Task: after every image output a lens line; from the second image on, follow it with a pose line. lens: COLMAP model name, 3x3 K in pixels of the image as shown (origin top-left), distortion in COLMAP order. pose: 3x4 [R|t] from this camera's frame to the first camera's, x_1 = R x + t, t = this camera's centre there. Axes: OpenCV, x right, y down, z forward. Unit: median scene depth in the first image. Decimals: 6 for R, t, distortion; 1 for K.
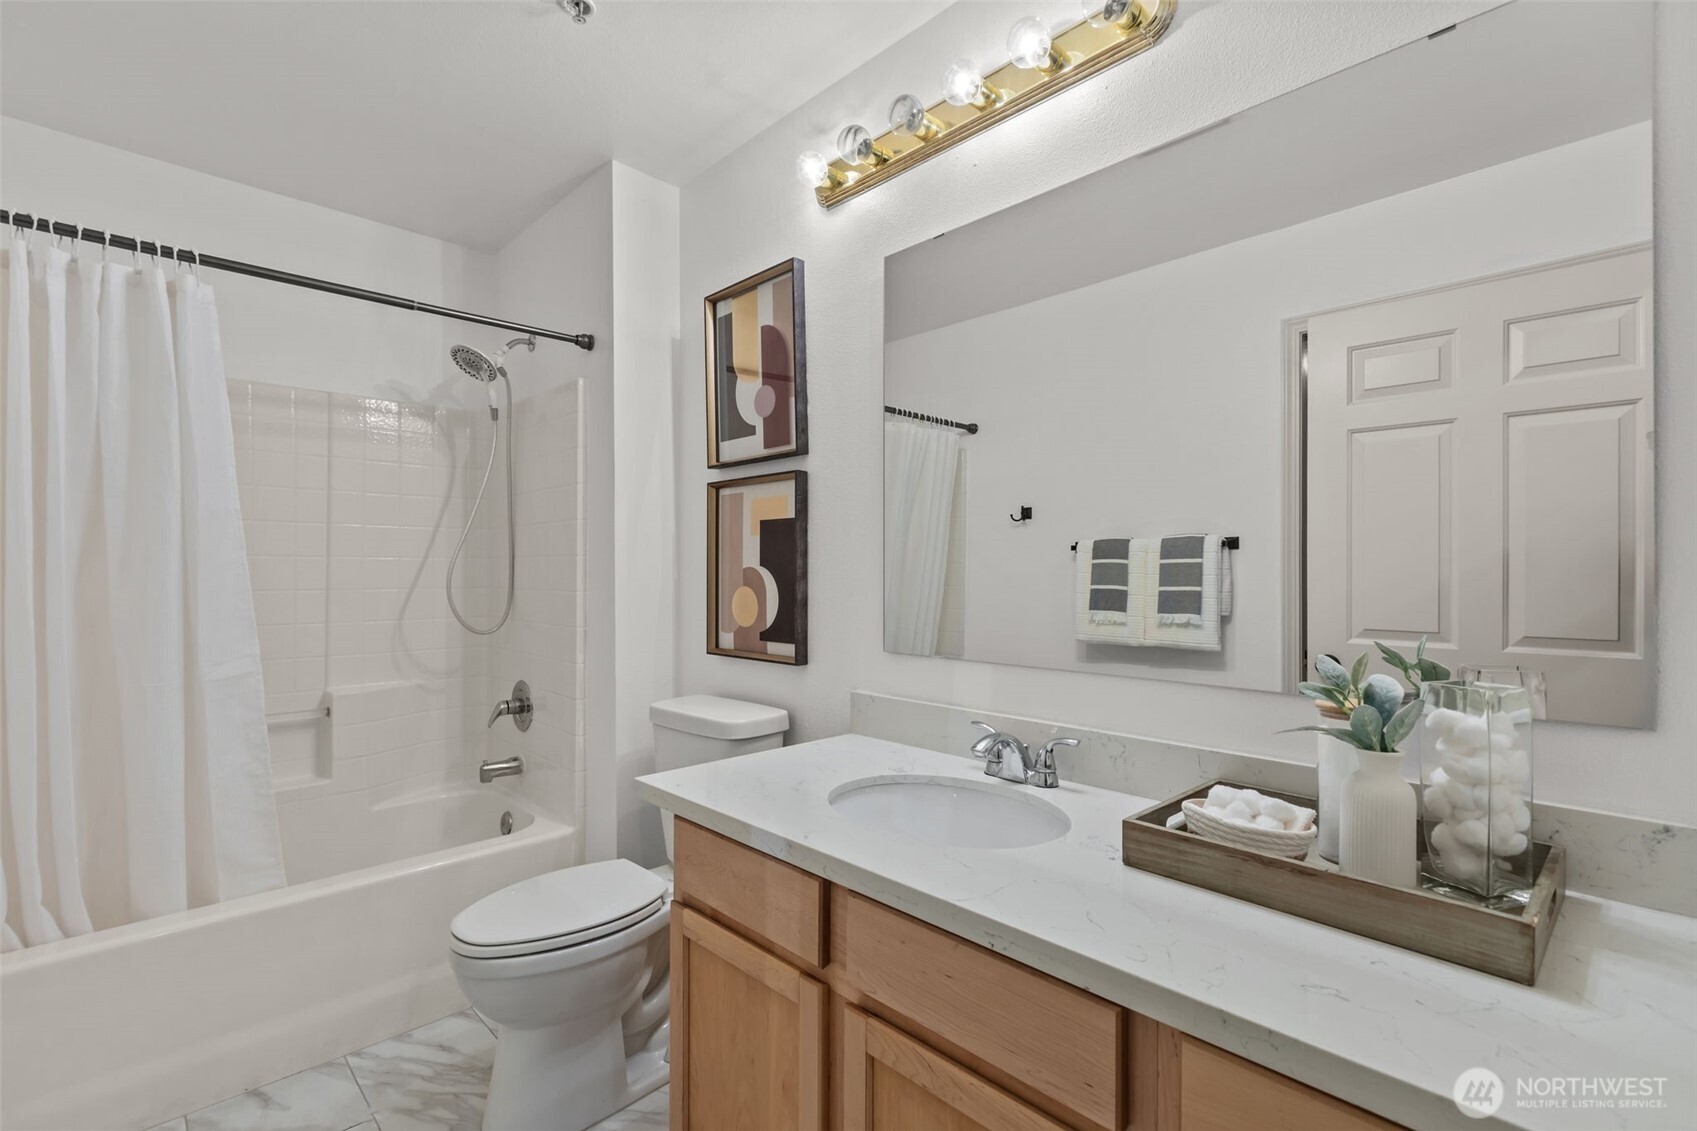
lens RADIAL K [[769.8, 0, 859.2], [0, 769.8, 572.2], [0, 0, 1]] dist [0.000113, -0.000330]
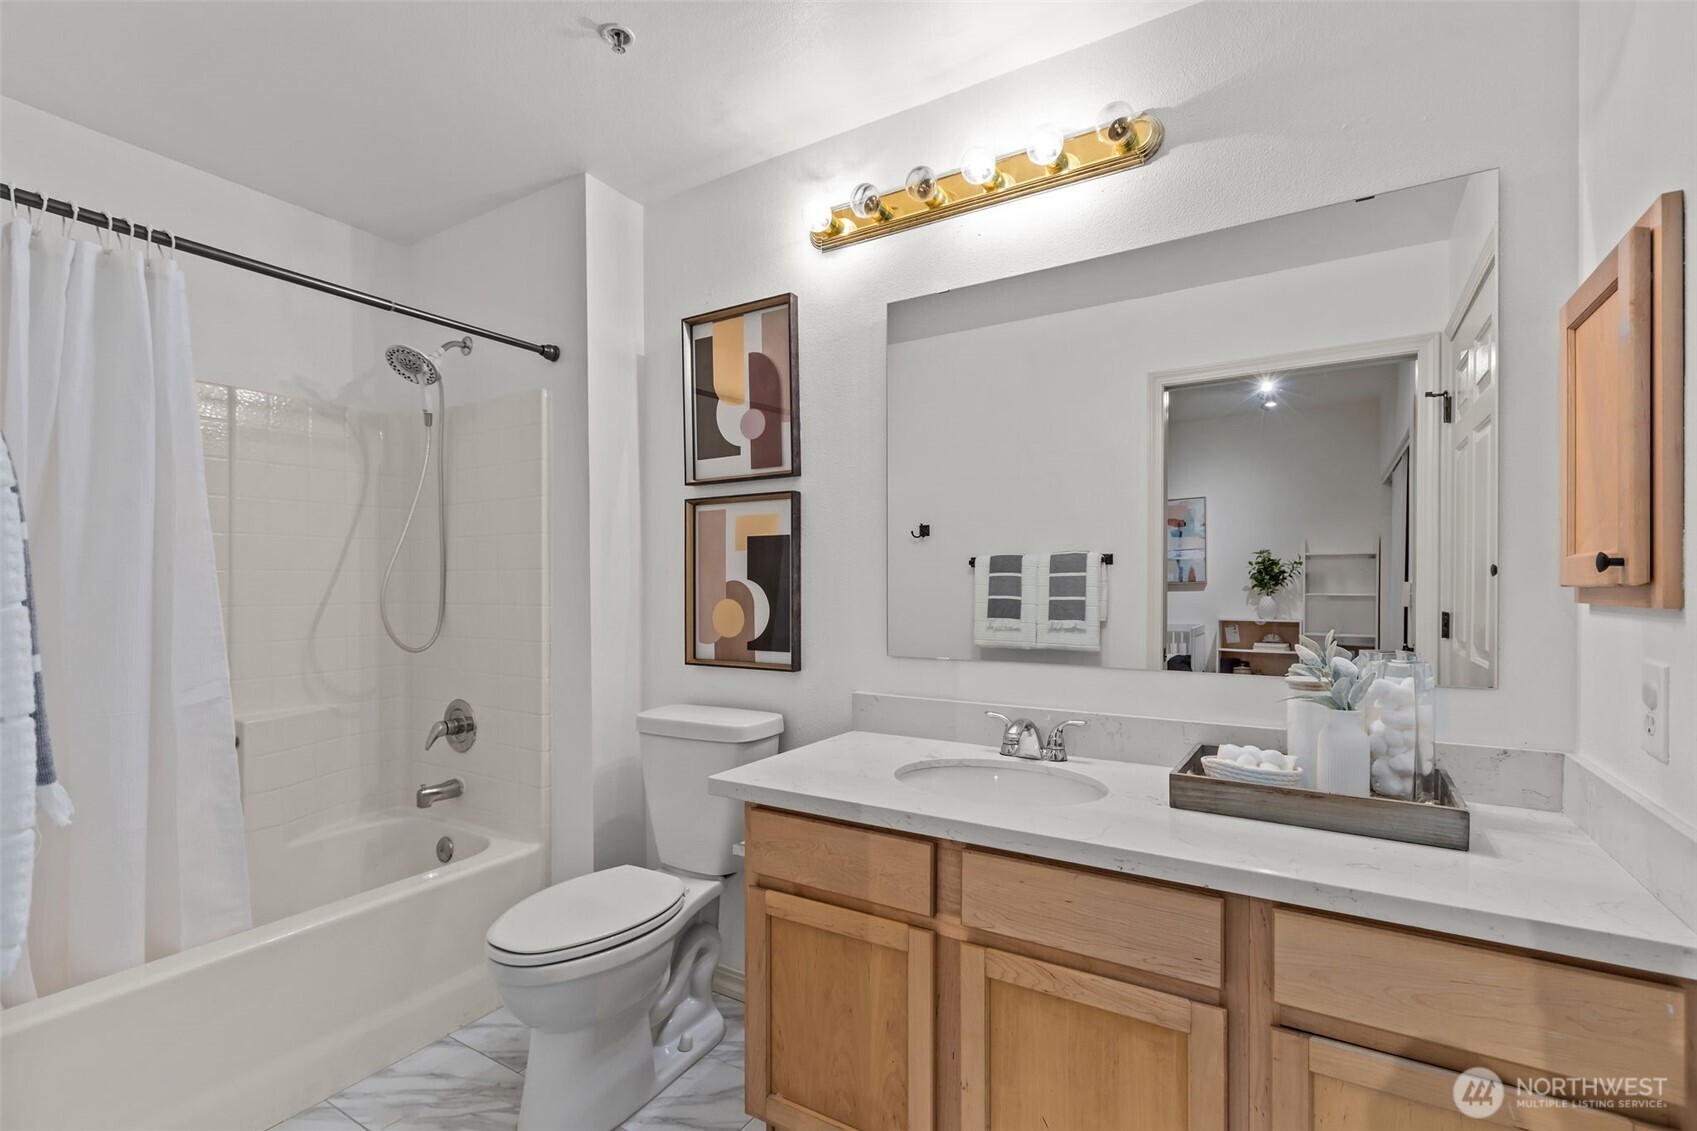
lens RADIAL K [[769.8, 0, 865.2], [0, 769.8, 592.8], [0, 0, 1]] dist [0.000113, -0.000330]
pose [[0.967520, -0.006033, 0.252721, -0.255966], [0.003183, 0.999927, 0.011684, -0.002048], [-0.252773, -0.010500, 0.967469, -0.071510]]
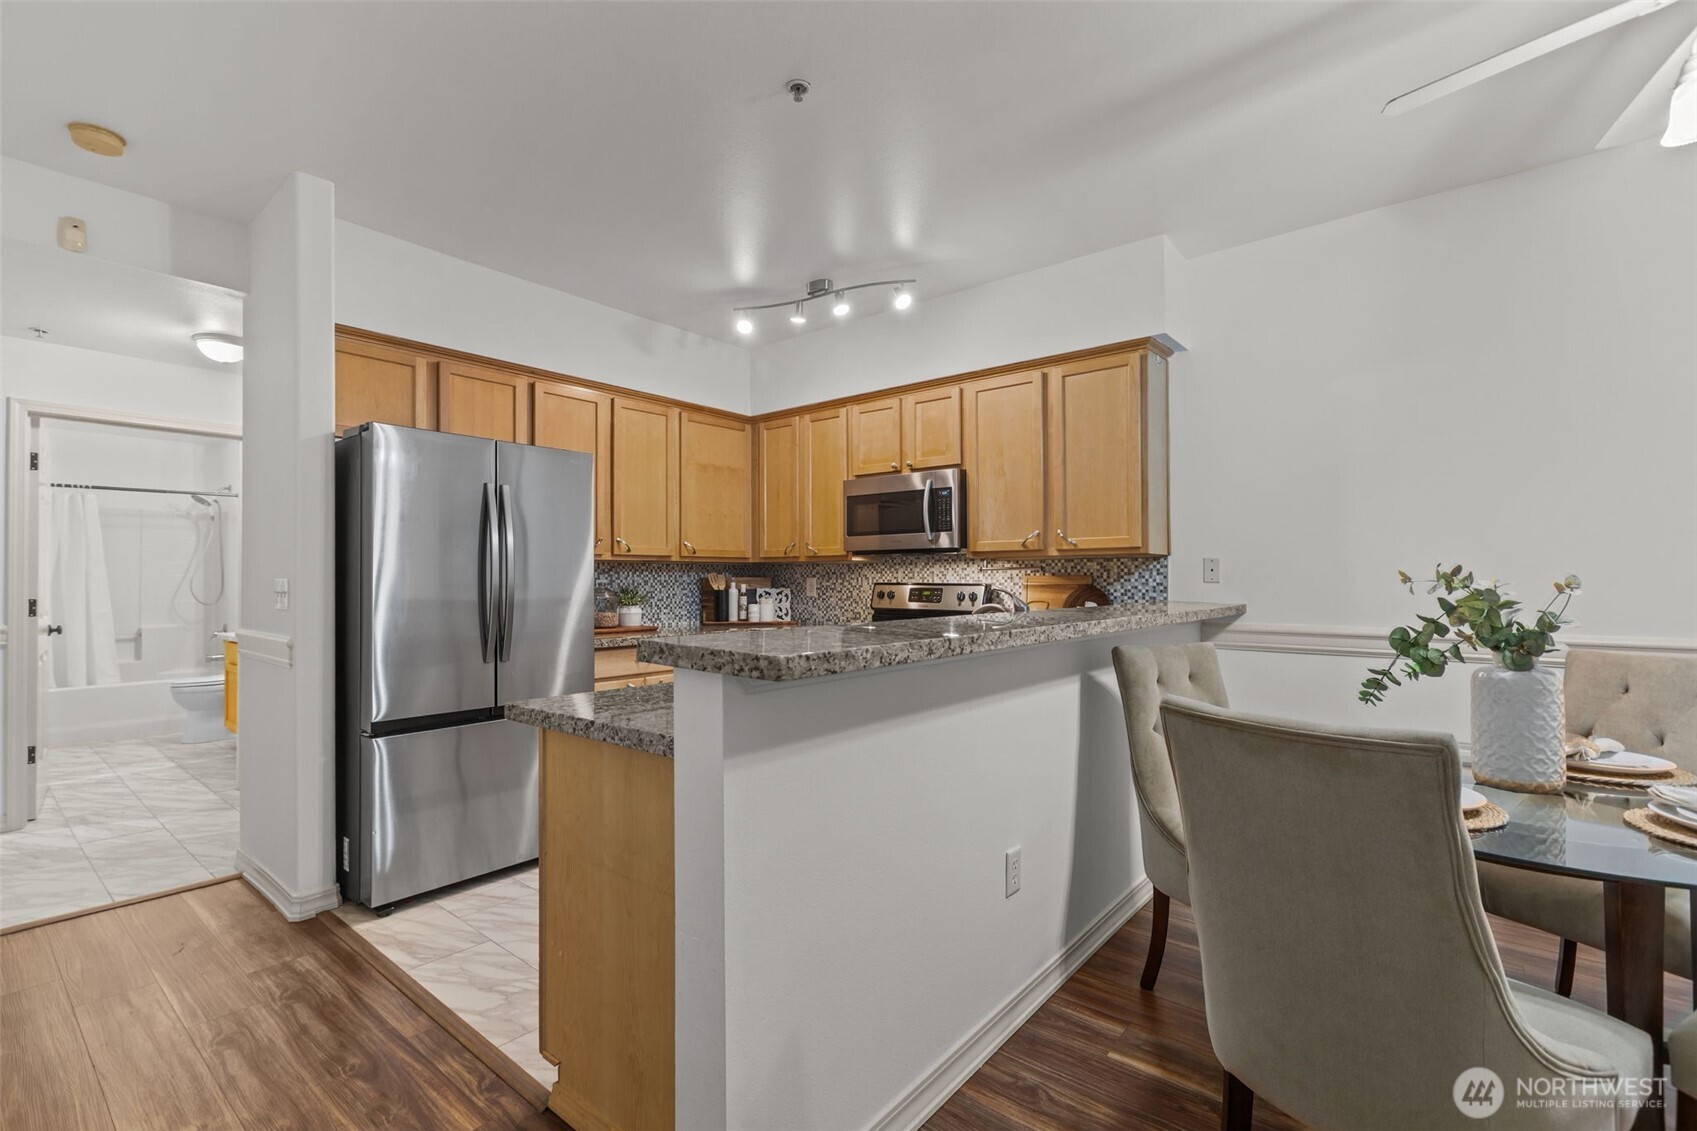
lens RADIAL K [[769.8, 0, 844.1], [0, 769.8, 572.3], [0, 0, 1]] dist [0.000113, -0.000330]
pose [[0.995181, -0.010468, 0.097490, 1.759394], [0.011268, 0.999907, -0.007660, 0.021797], [-0.097401, 0.008722, 0.995207, -2.248527]]
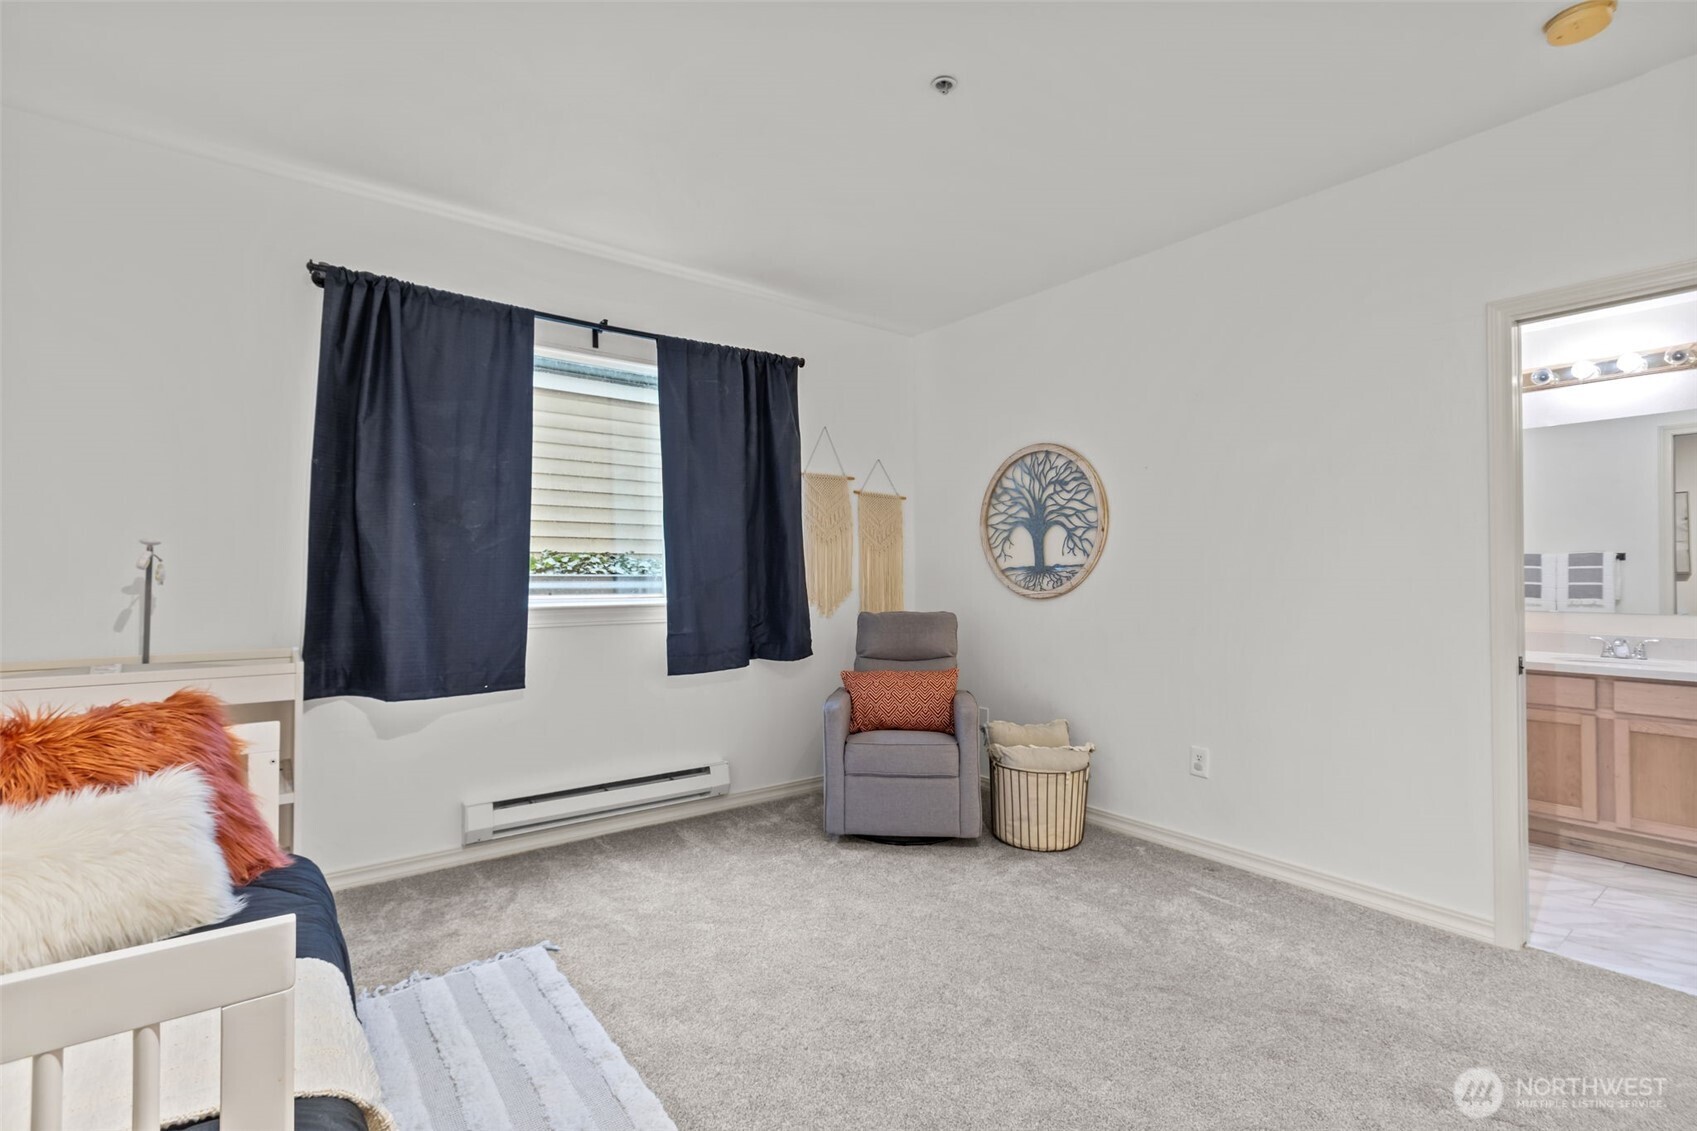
lens RADIAL K [[769.8, 0, 859.3], [0, 769.8, 567.6], [0, 0, 1]] dist [0.000113, -0.000330]
pose [[0.991828, -0.003000, -0.127545, -1.391735], [0.001648, 0.999941, -0.010703, 0.002326], [0.127570, 0.010406, 0.991775, -1.283840]]
